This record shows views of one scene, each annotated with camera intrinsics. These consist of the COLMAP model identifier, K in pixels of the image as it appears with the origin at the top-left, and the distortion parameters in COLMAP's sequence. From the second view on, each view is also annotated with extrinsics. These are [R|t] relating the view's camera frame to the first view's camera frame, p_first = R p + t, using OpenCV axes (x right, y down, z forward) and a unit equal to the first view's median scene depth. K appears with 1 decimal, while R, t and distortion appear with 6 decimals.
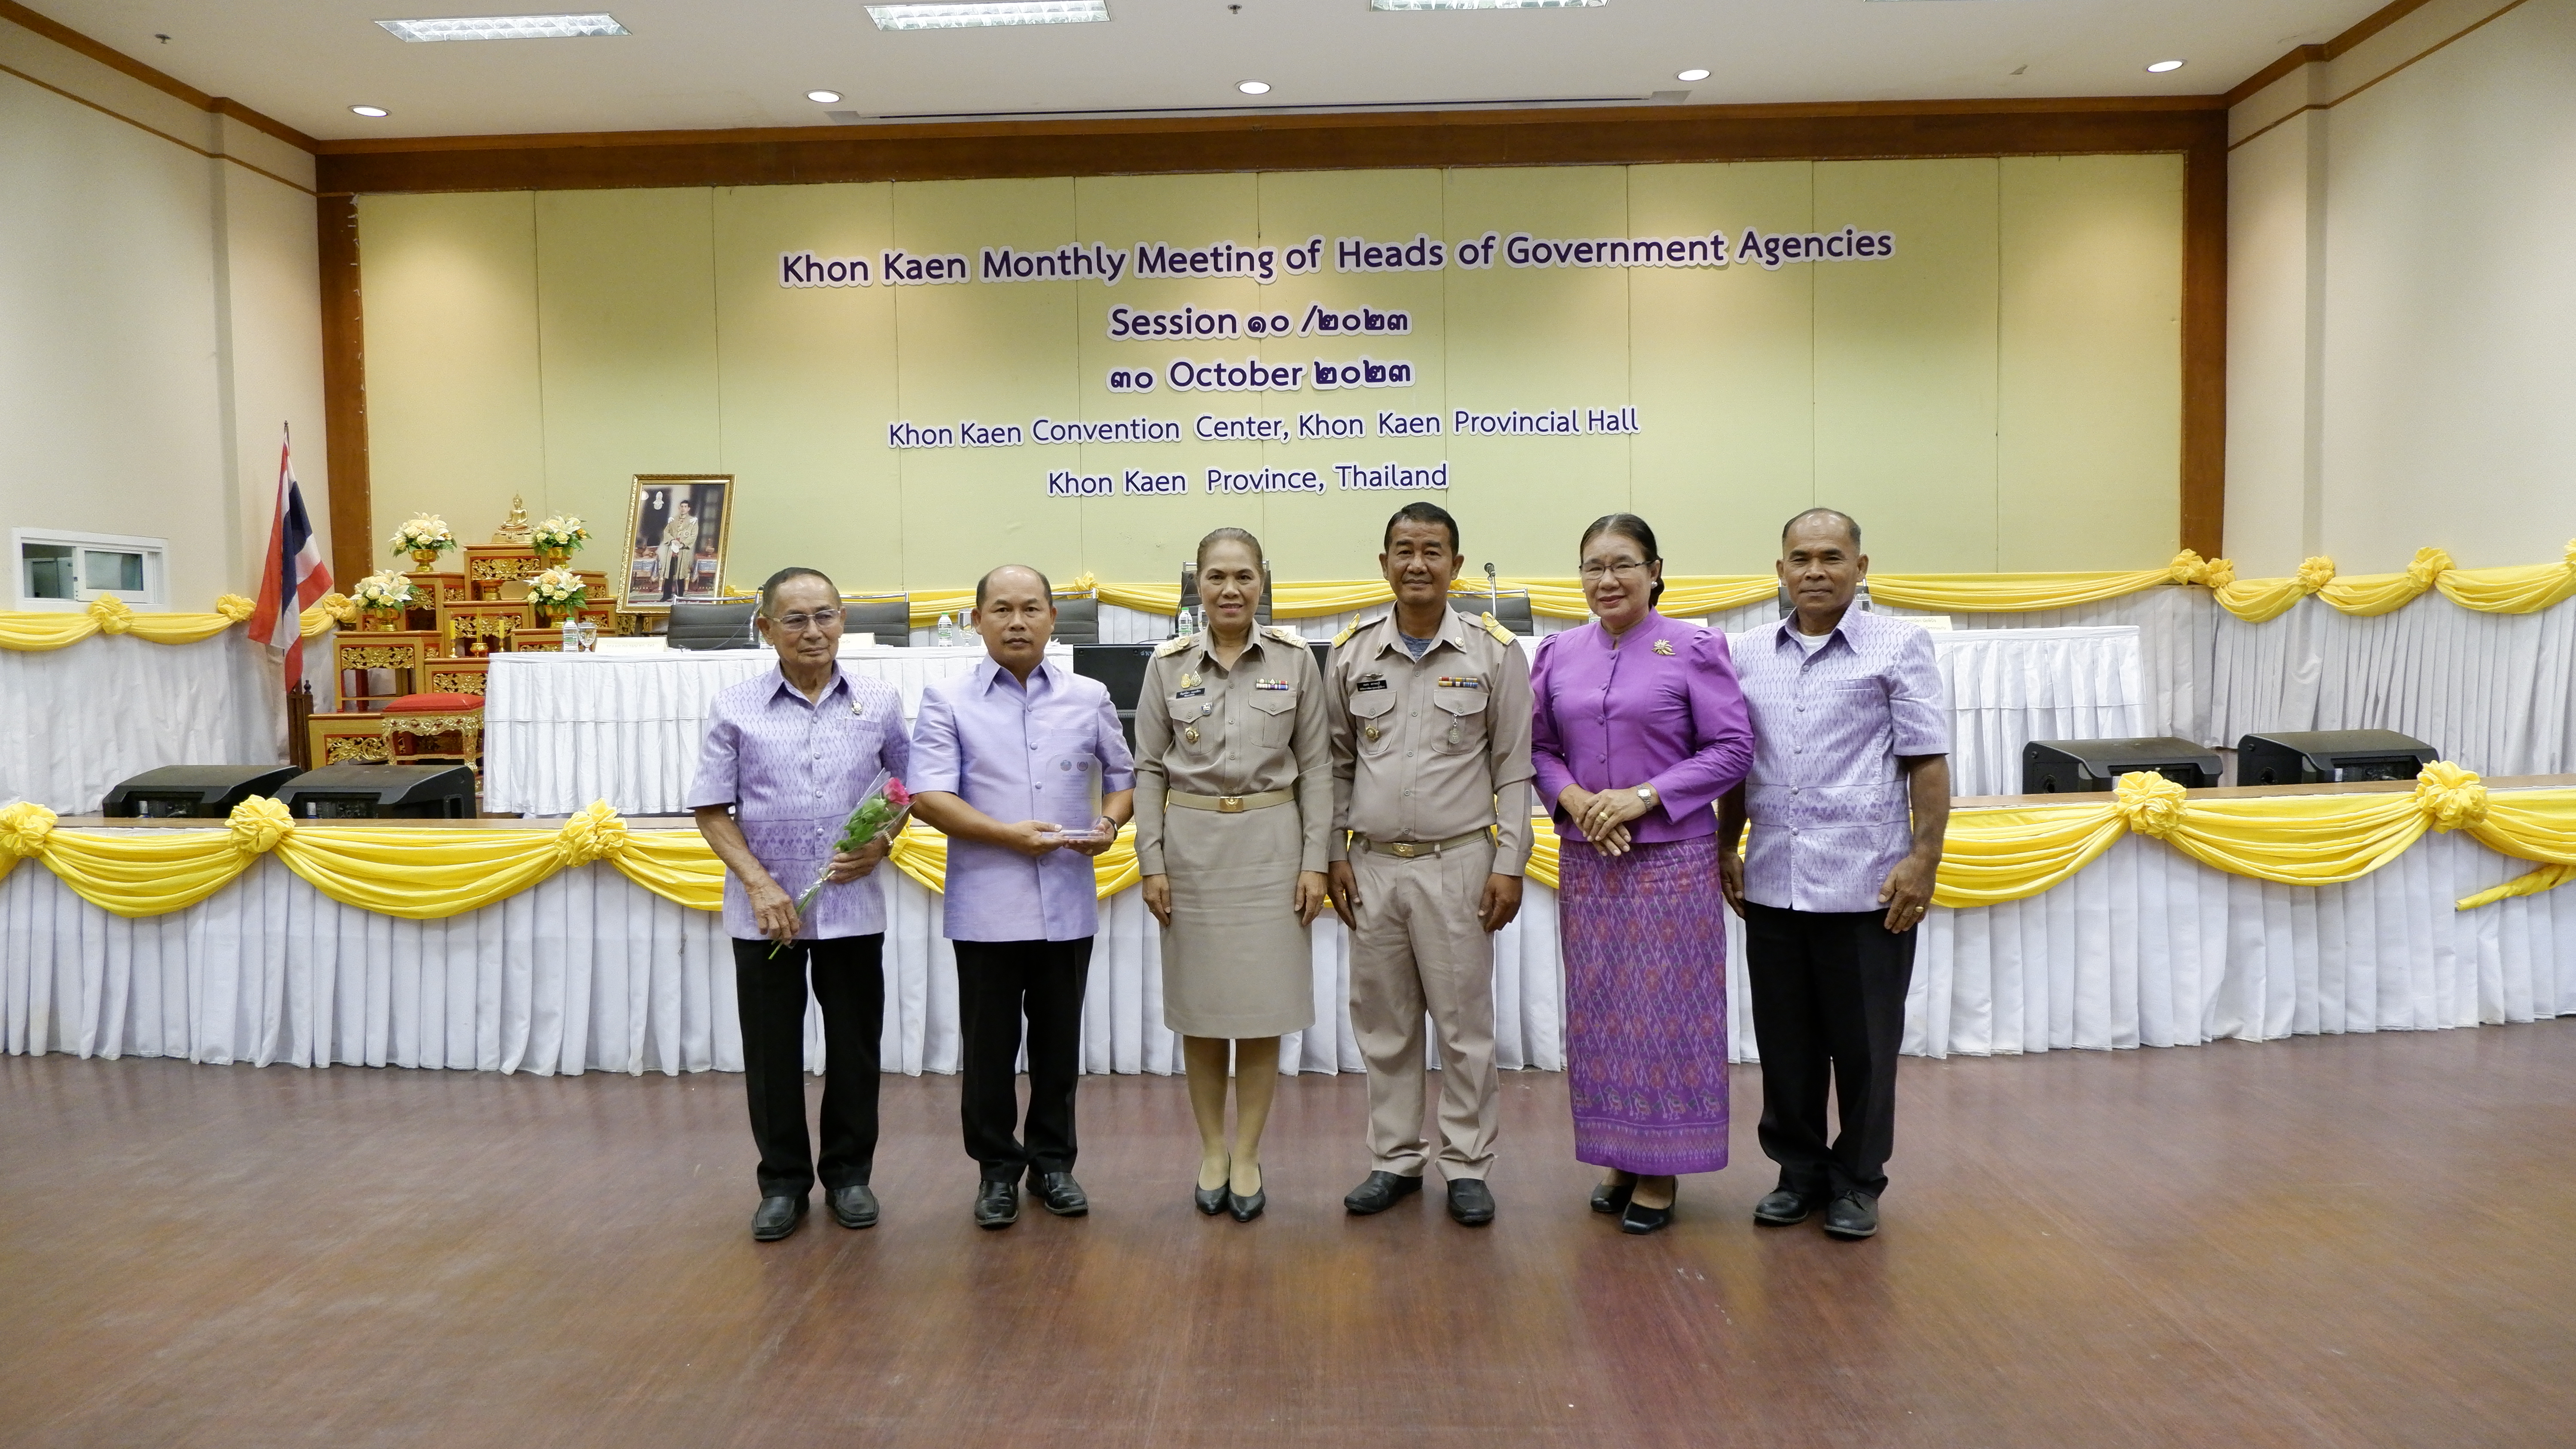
lens RADIAL K [[1686.6, 0, 1286.5], [0, 1686.6, 728.7], [0, 0, 1]] dist [-0.011563, 0.002384]
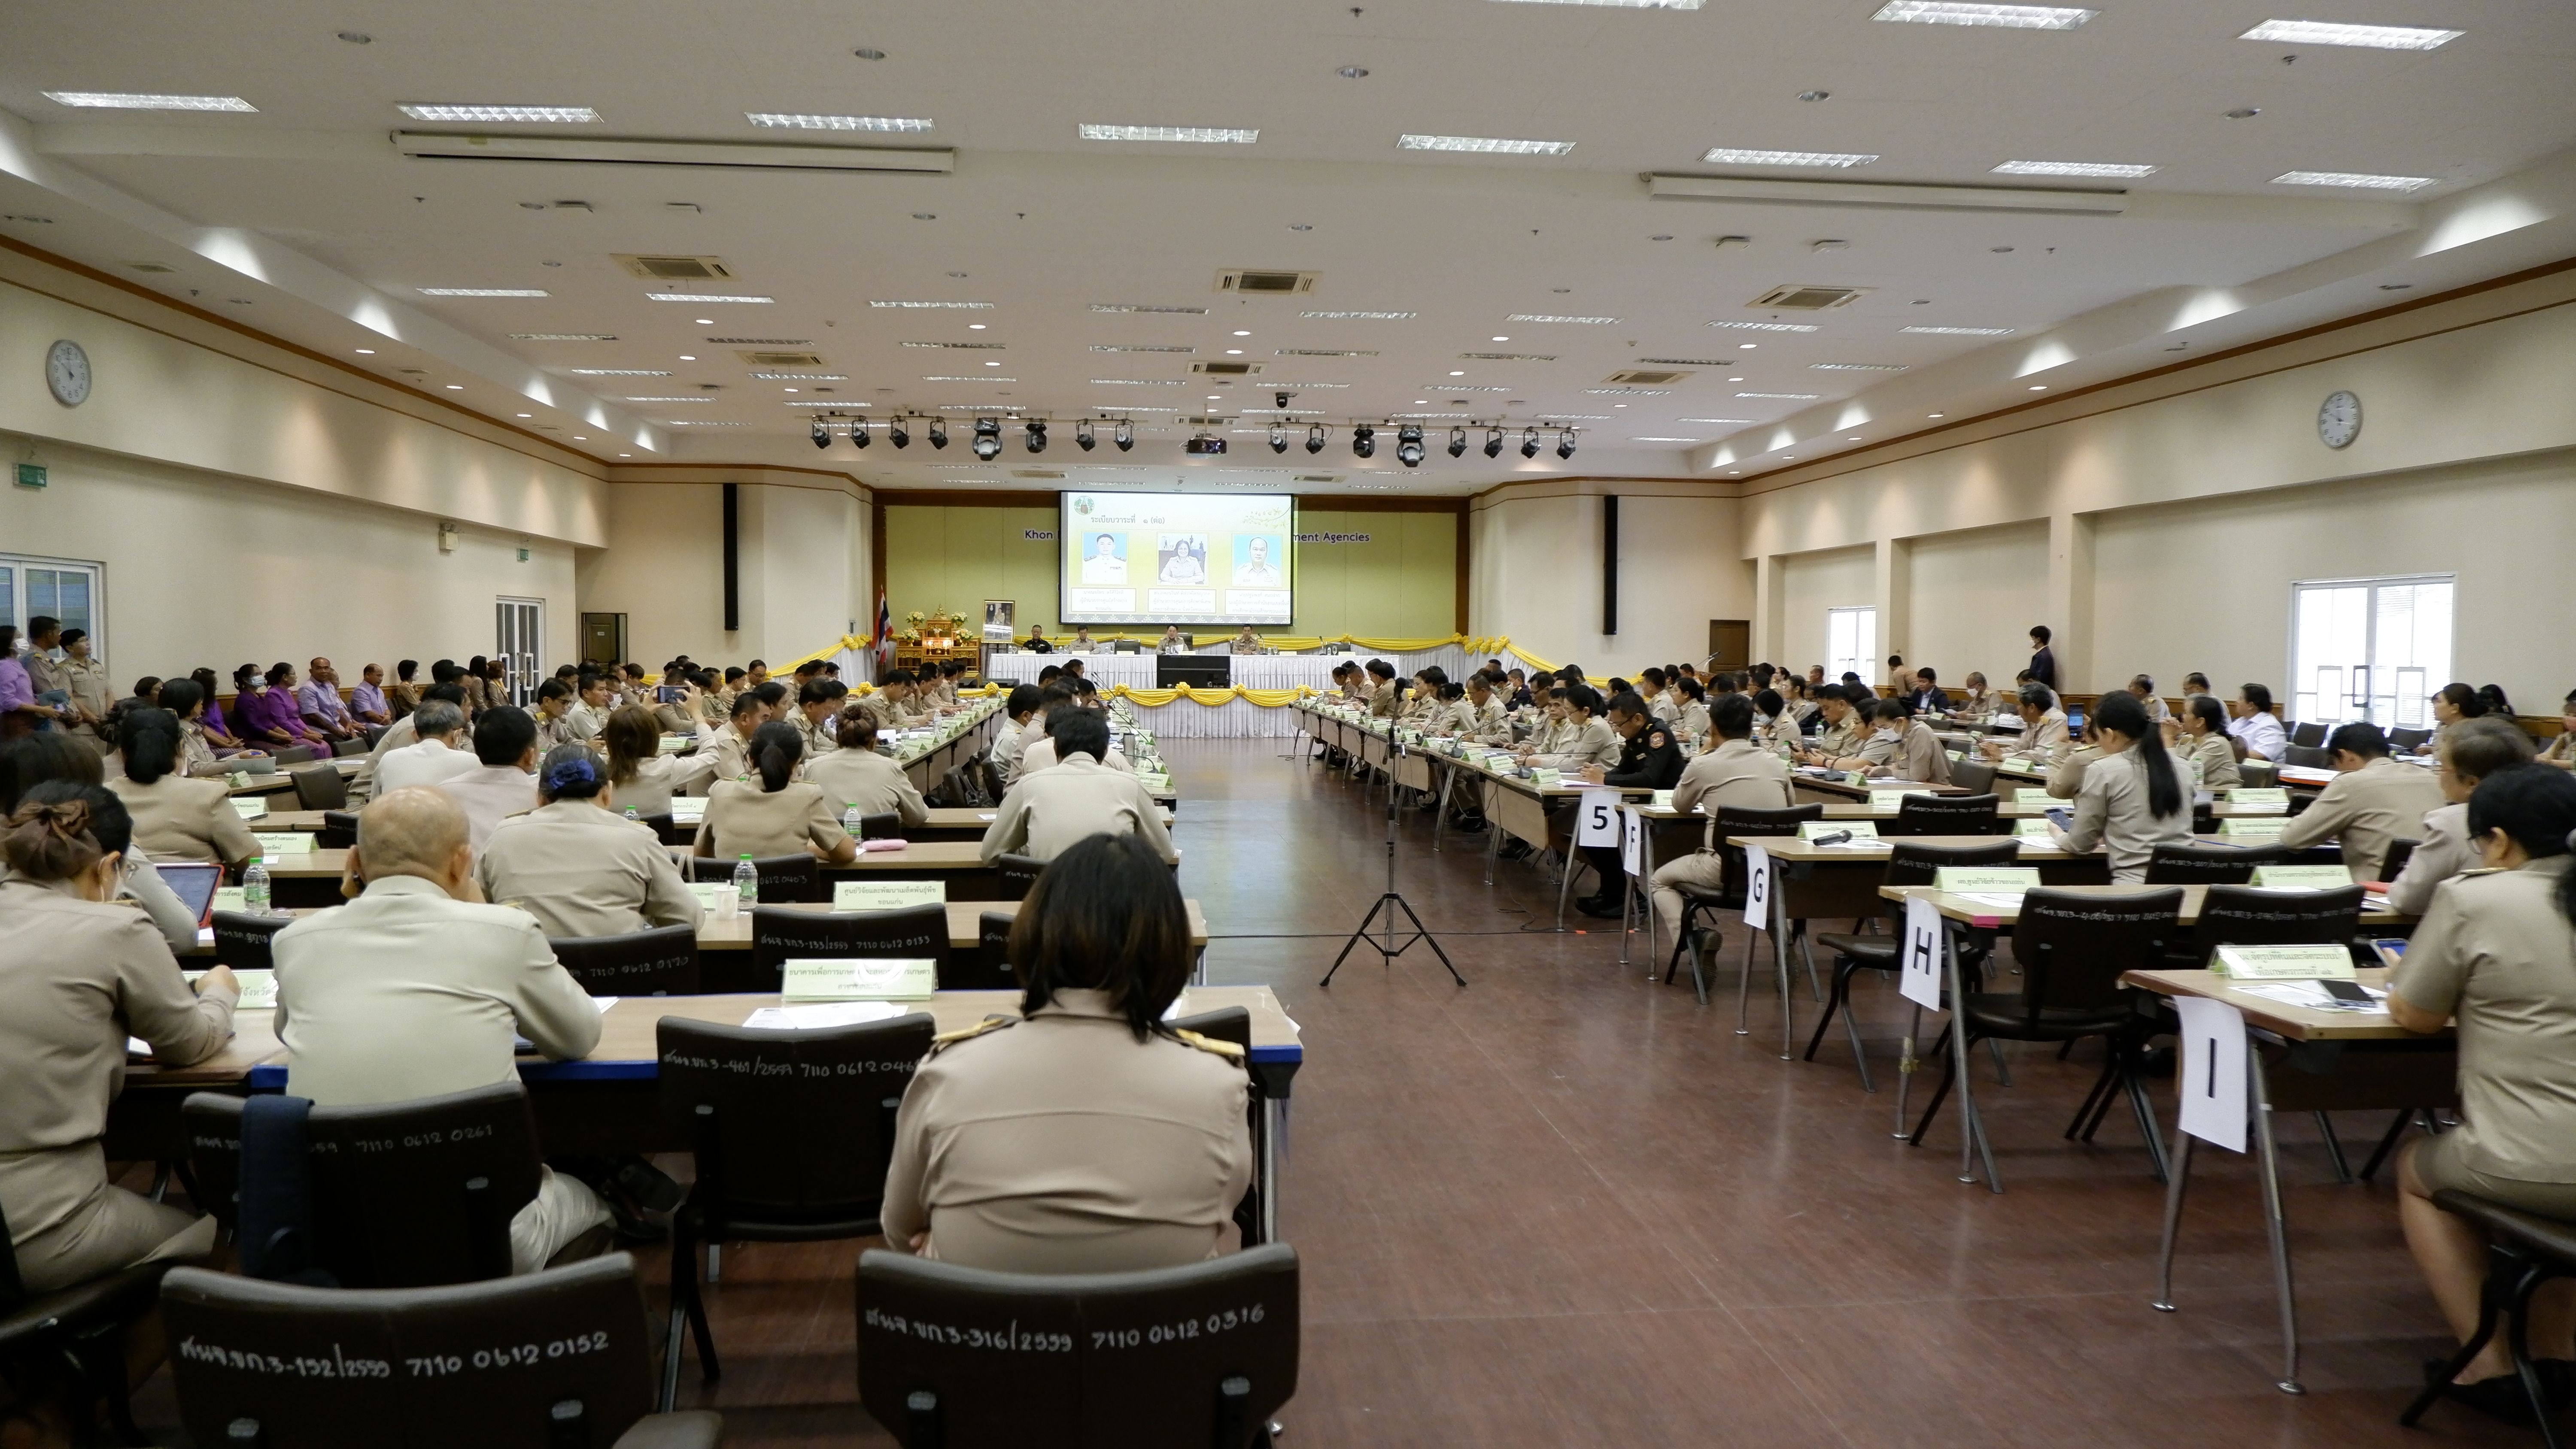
lens RADIAL K [[1686.4, 0, 1288.8], [0, 1686.4, 726.2], [0, 0, 1]] dist [-0.010081, -0.002162]
pose [[0.991040, 0.013888, 0.132844, -0.269317], [-0.012799, 0.999877, -0.009048, 0.131486], [-0.132954, 0.007266, 0.991096, -2.634117]]
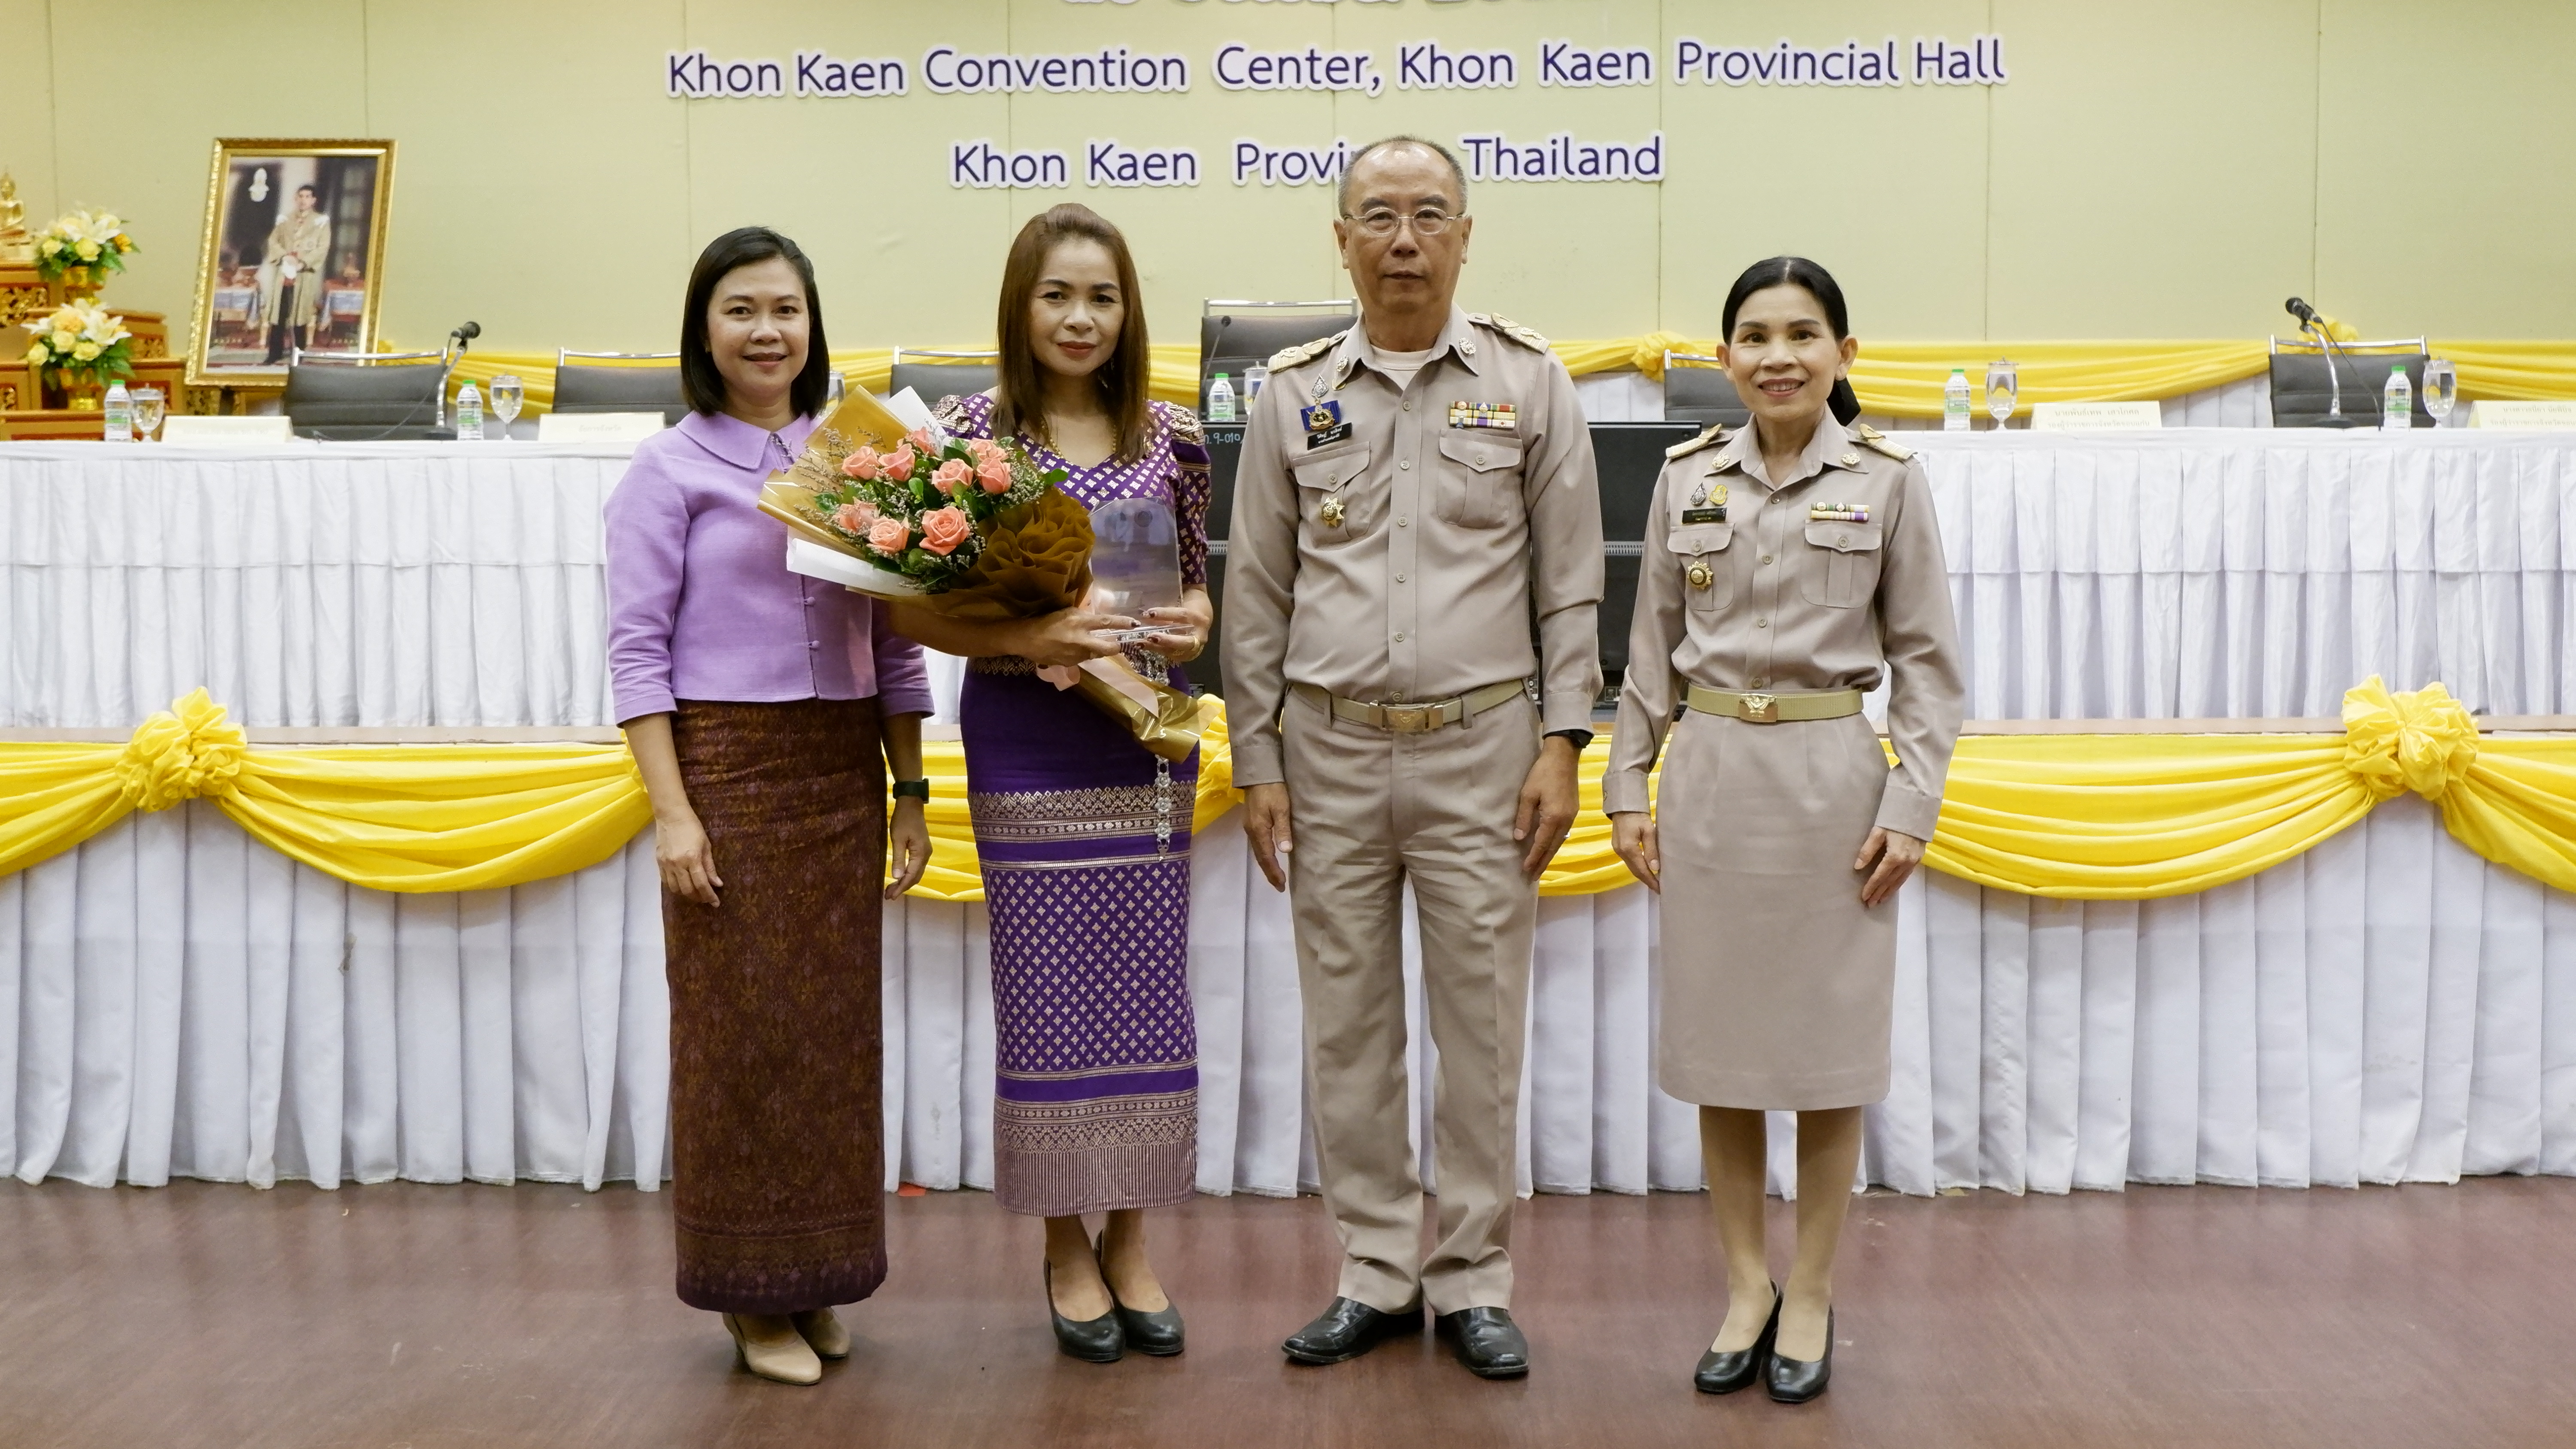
lens RADIAL K [[2906.3, 0, 1288.5], [0, 2906.3, 730.7], [0, 0, 1]] dist [0.026112, -0.114989]
pose [[0.999947, 0.010240, -0.000920, -0.031572], [-0.010206, 0.999460, 0.031222, 0.014268], [0.001239, -0.031211, 0.999512, 0.029953]]
